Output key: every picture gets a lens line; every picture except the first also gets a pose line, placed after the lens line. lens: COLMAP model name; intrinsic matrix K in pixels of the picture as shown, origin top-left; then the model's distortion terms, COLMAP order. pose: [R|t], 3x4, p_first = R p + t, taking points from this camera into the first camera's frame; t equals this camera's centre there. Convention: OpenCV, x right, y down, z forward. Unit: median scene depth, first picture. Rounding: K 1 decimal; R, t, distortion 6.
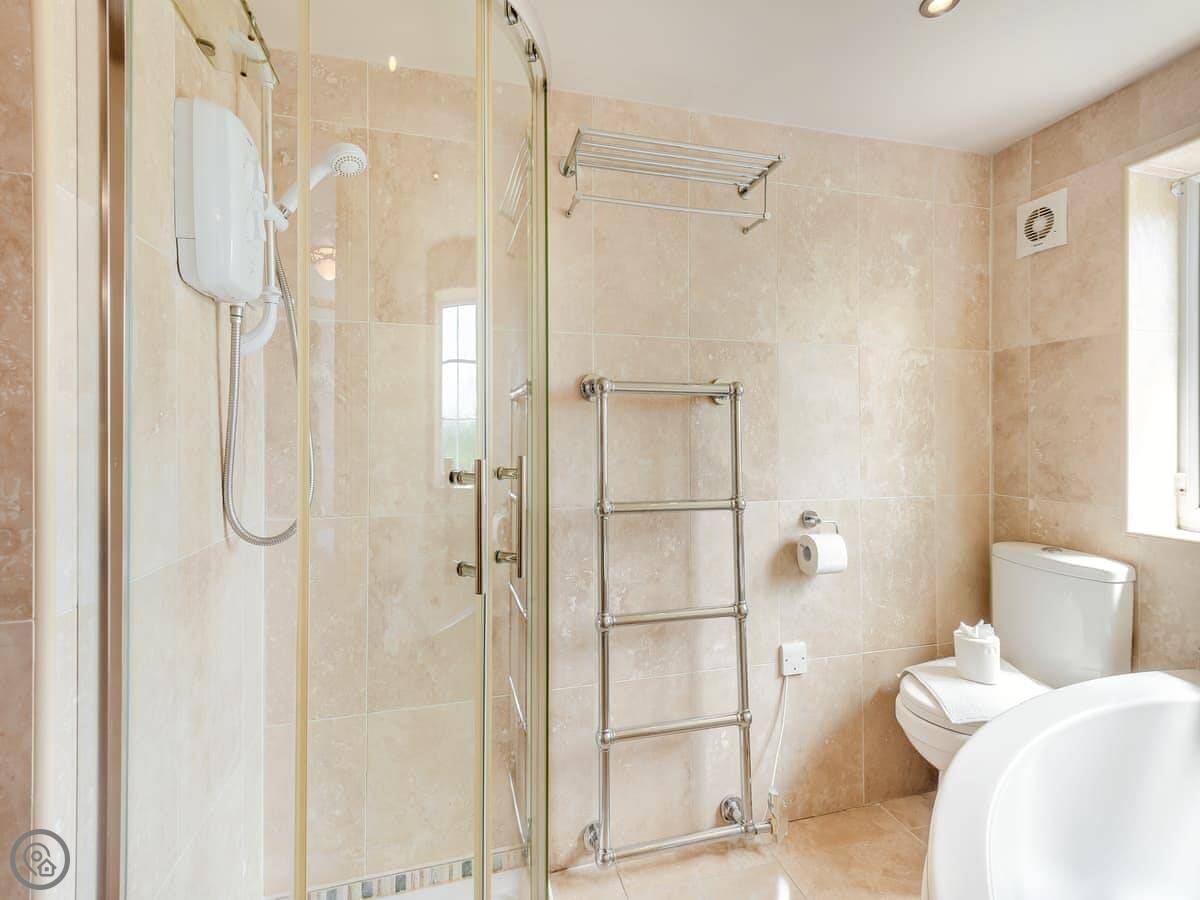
lens RADIAL K [[549.6, 0, 595.5], [0, 549.6, 430.9], [0, 0, 1]] dist [0.008907, -0.000928]
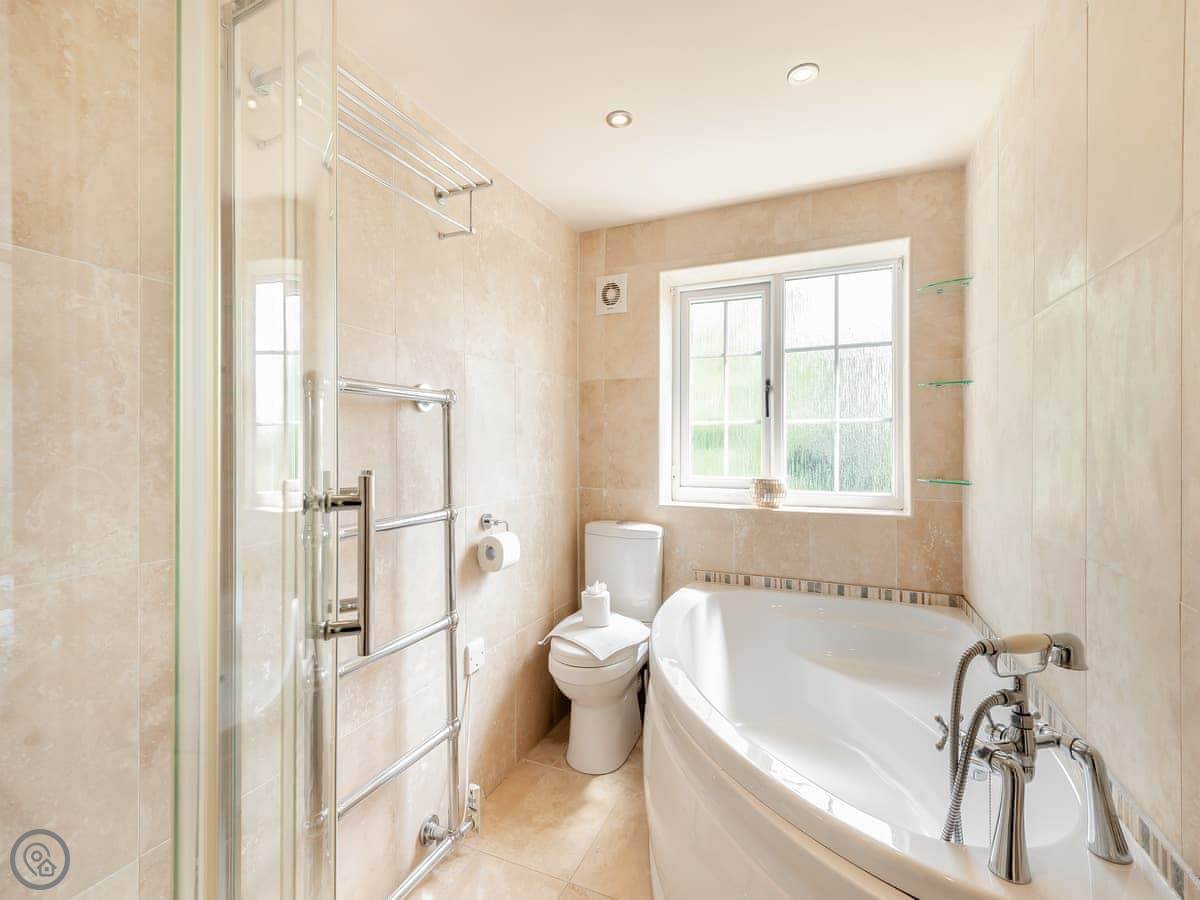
lens RADIAL K [[554.3, 0, 622.1], [0, 554.3, 439.9], [0, 0, 1]] dist [0.010997, -0.000804]
pose [[0.584827, 0.004887, 0.811143, -0.341357], [-0.005724, 0.999982, -0.001898, 0.000984], [-0.811138, -0.003533, 0.584844, 0.153437]]
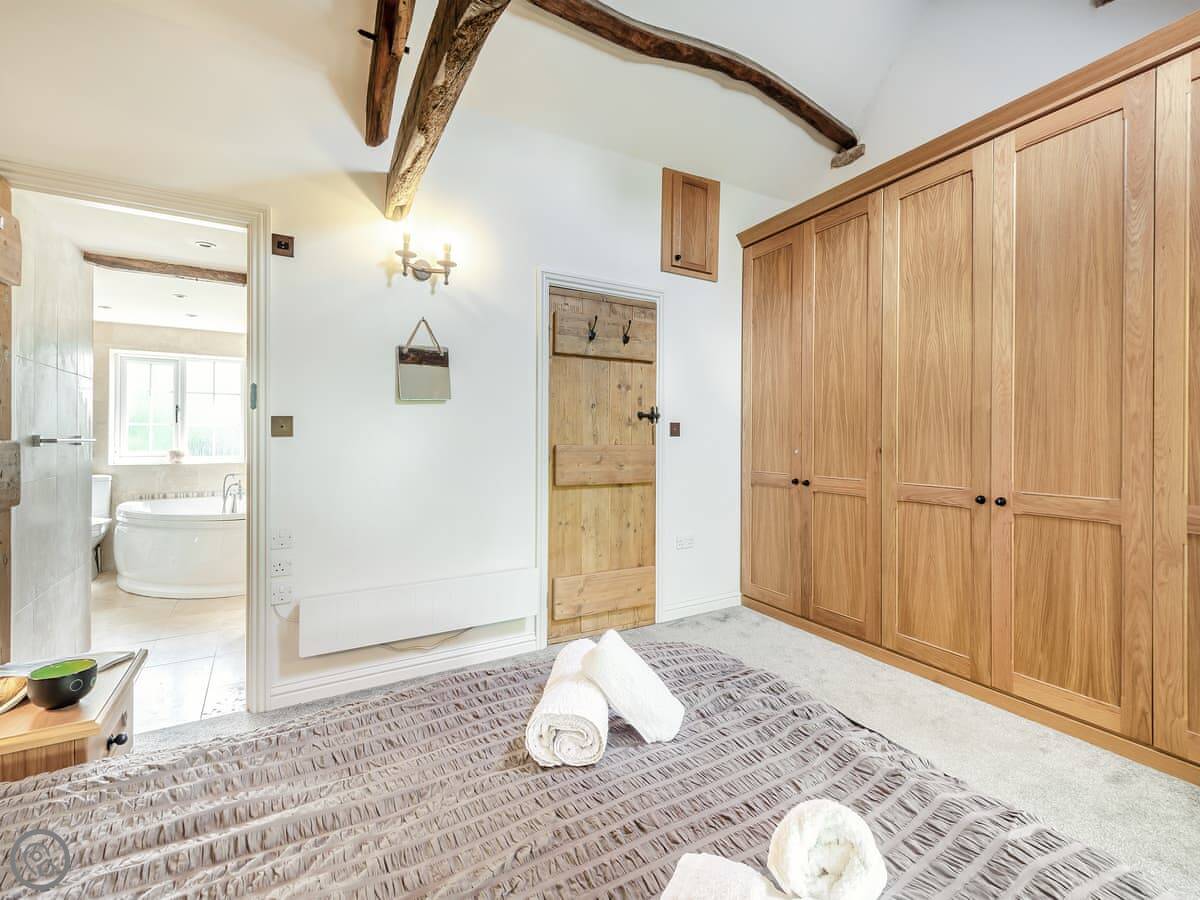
lens RADIAL K [[554.3, 0, 622.1], [0, 554.3, 439.9], [0, 0, 1]] dist [0.010997, -0.000804]
pose [[-0.308423, 0.000553, 0.951249, -2.639599], [-0.009885, 0.999944, -0.003786, 0.018812], [-0.951198, -0.010571, -0.308400, -0.701837]]
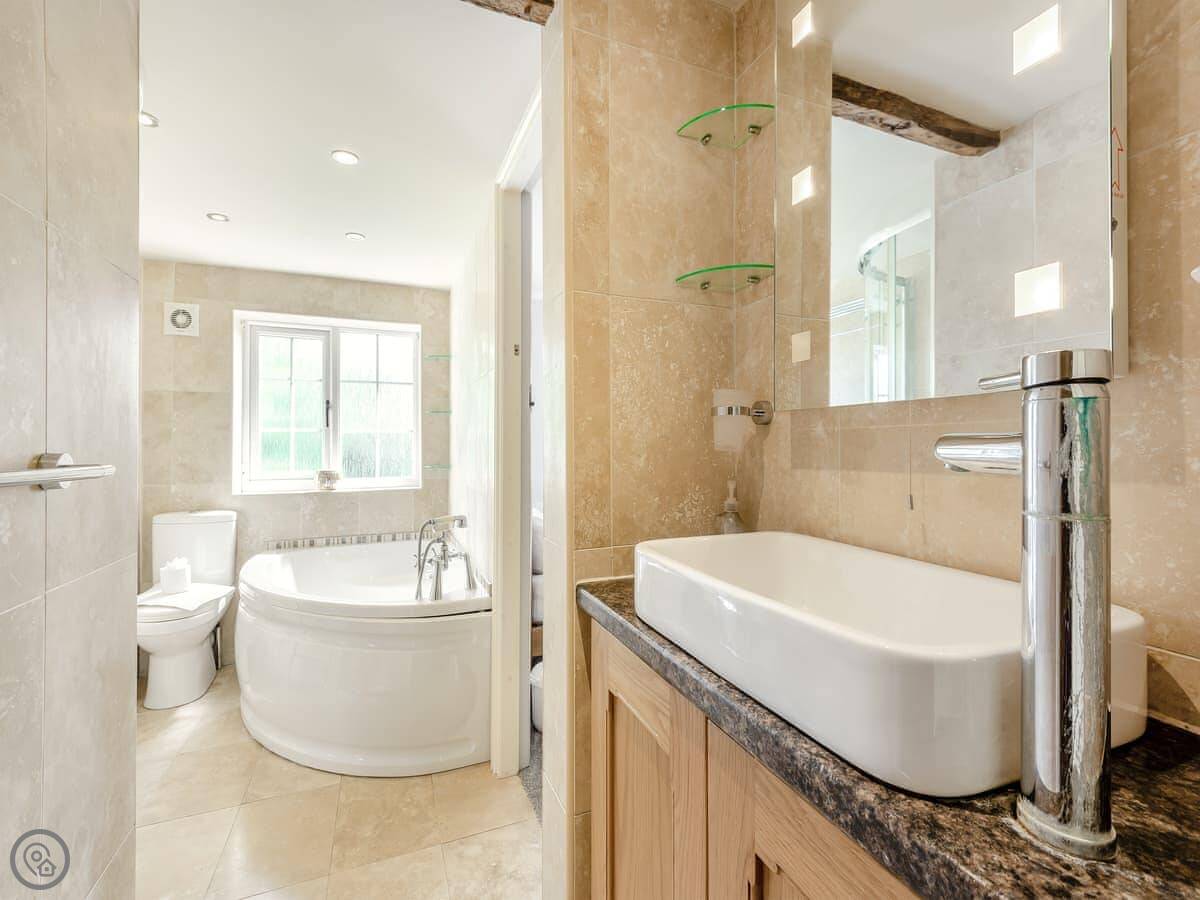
lens RADIAL K [[554.3, 0, 622.1], [0, 554.3, 439.9], [0, 0, 1]] dist [0.010997, -0.000804]
pose [[-0.149685, 0.014368, 0.988629, -1.089832], [-0.003653, 0.999880, -0.015084, 0.009721], [-0.988727, -0.005870, -0.149615, -0.062087]]
